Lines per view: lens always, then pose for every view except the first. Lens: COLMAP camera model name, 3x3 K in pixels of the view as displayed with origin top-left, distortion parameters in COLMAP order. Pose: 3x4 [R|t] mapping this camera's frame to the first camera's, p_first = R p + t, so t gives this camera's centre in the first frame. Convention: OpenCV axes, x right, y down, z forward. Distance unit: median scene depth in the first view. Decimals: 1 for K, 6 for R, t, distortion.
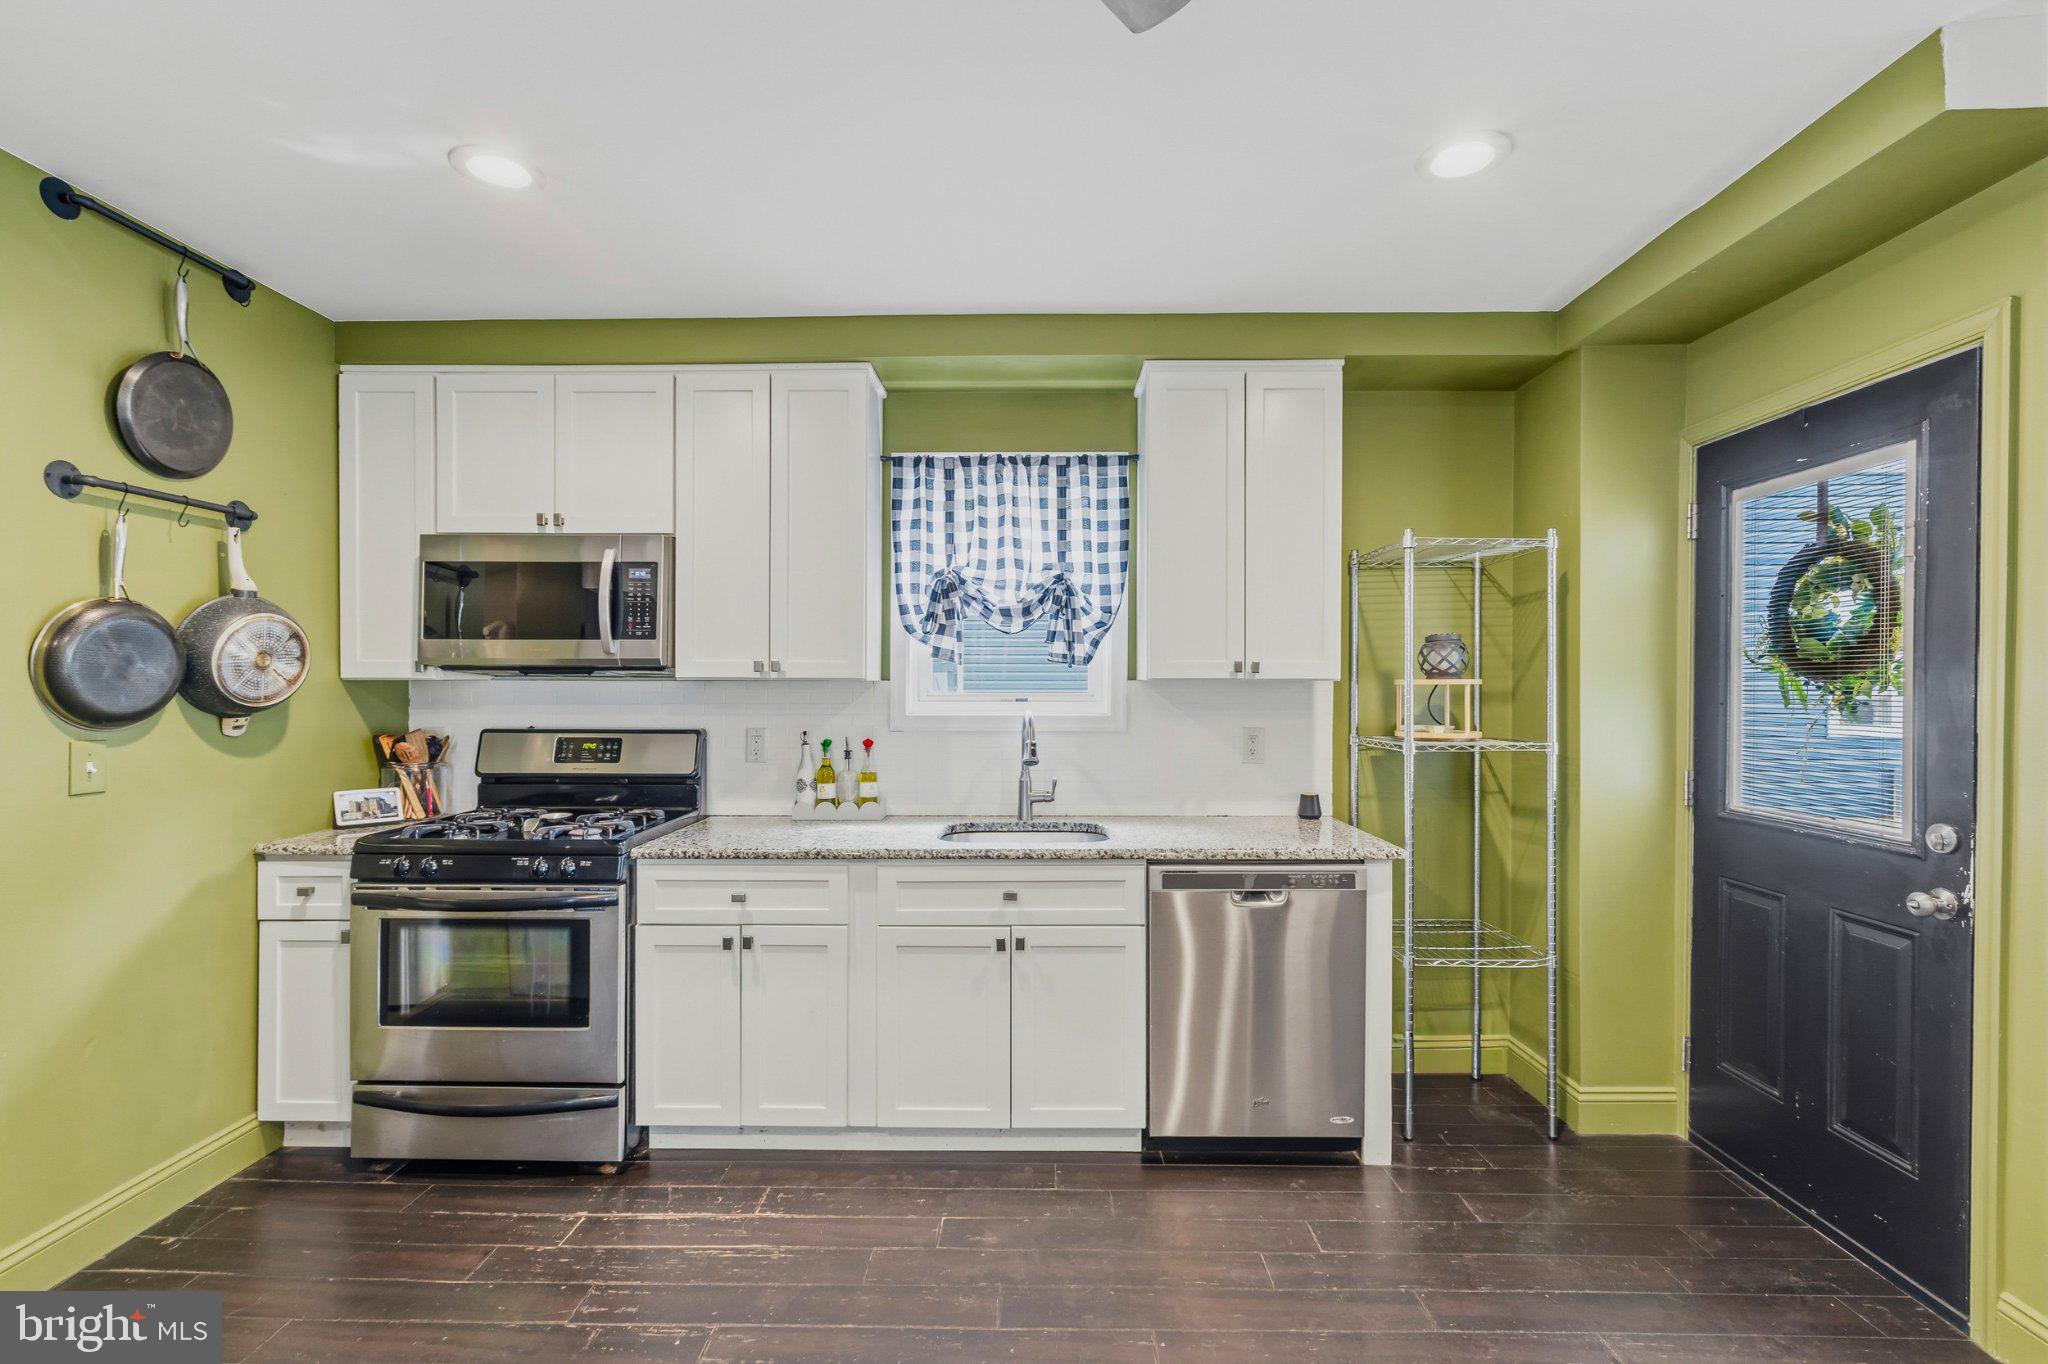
lens RADIAL K [[903.2, 0, 1016.3], [0, 903.2, 686.5], [0, 0, 1]] dist [0.000225, -0.000306]
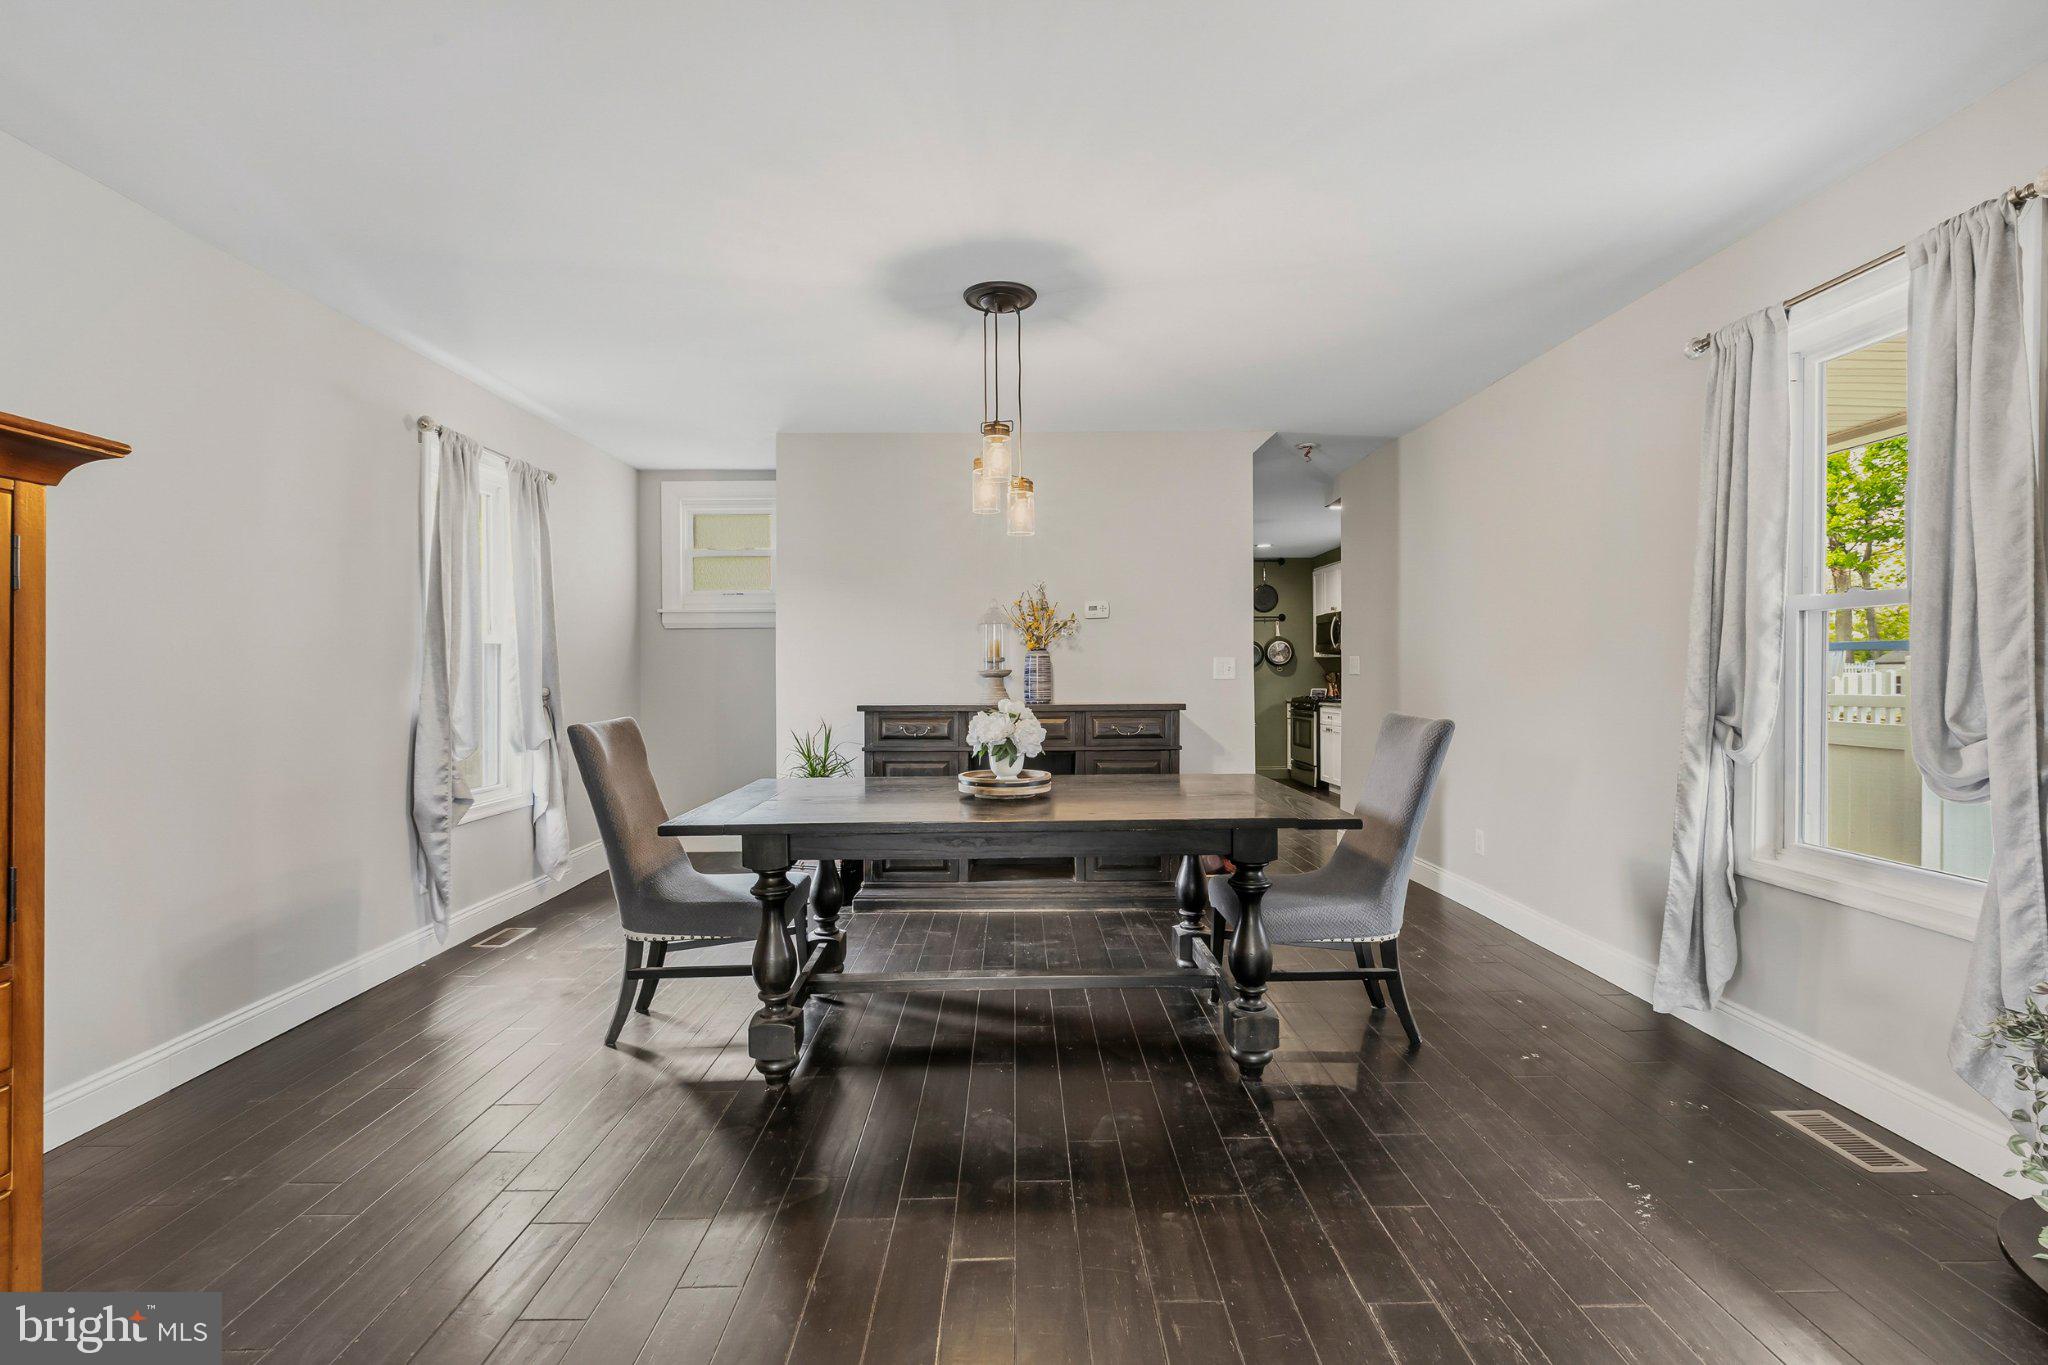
lens RADIAL K [[903.2, 0, 1024.0], [0, 903.2, 677.7], [0, 0, 1]] dist [0.000225, -0.000306]
pose [[0.038079, 0.003204, -0.999270, 3.128141], [-0.001453, 0.999994, 0.003151, 0.069868], [0.999274, 0.001332, 0.038083, -0.315066]]
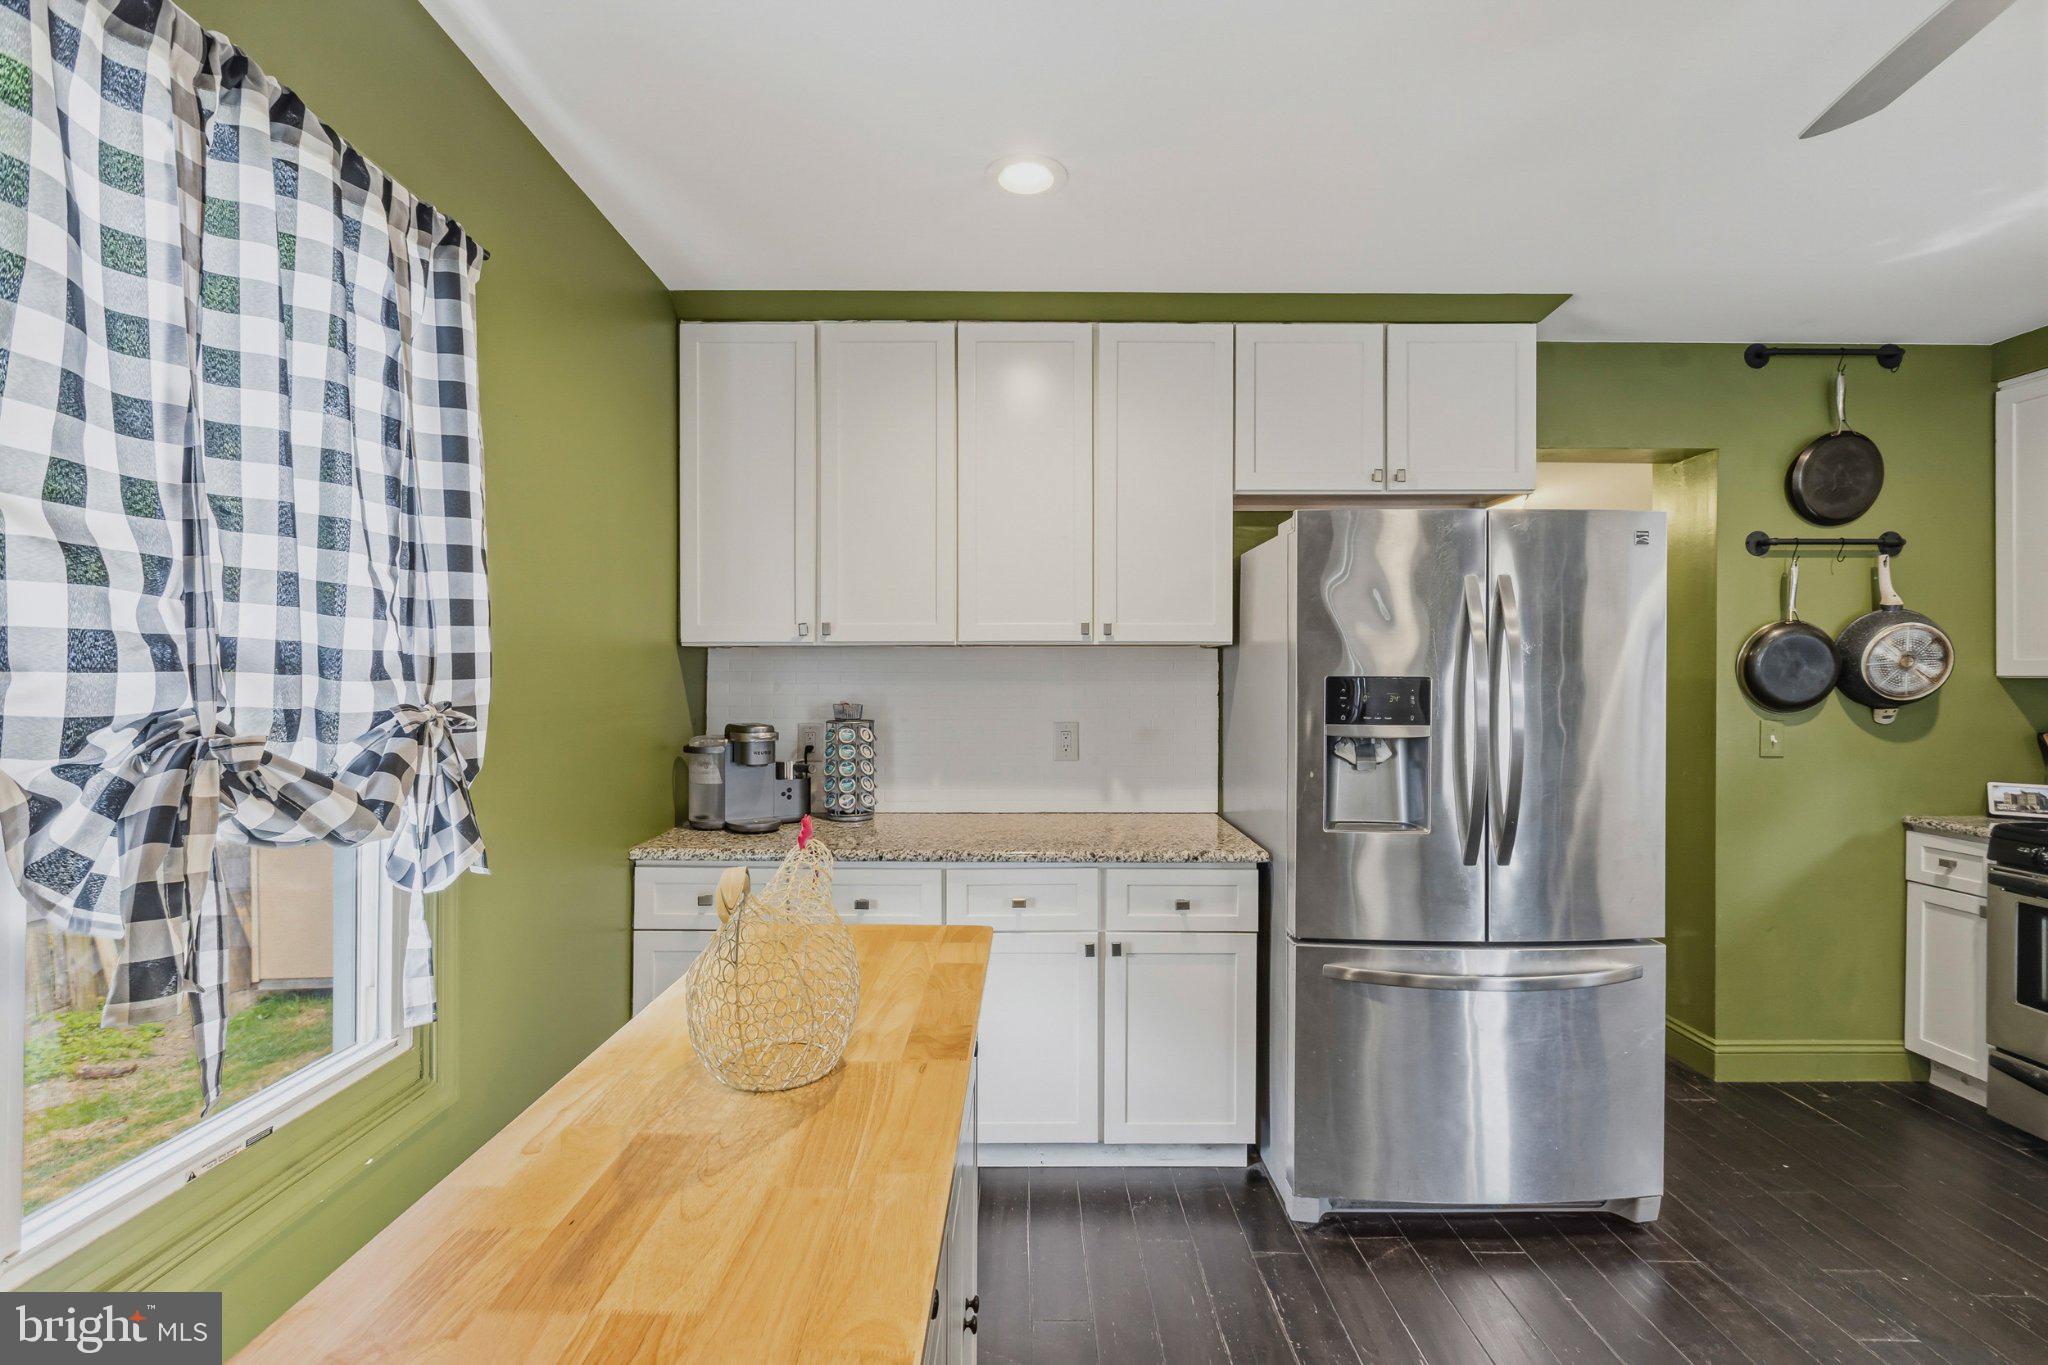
lens RADIAL K [[903.2, 0, 1026.8], [0, 903.2, 676.4], [0, 0, 1]] dist [0.000225, -0.000306]
pose [[0.028970, -0.003224, -0.999575, 0.320591], [-0.008590, 0.999957, -0.003474, 0.004171], [0.999543, 0.008687, 0.028941, -0.197827]]
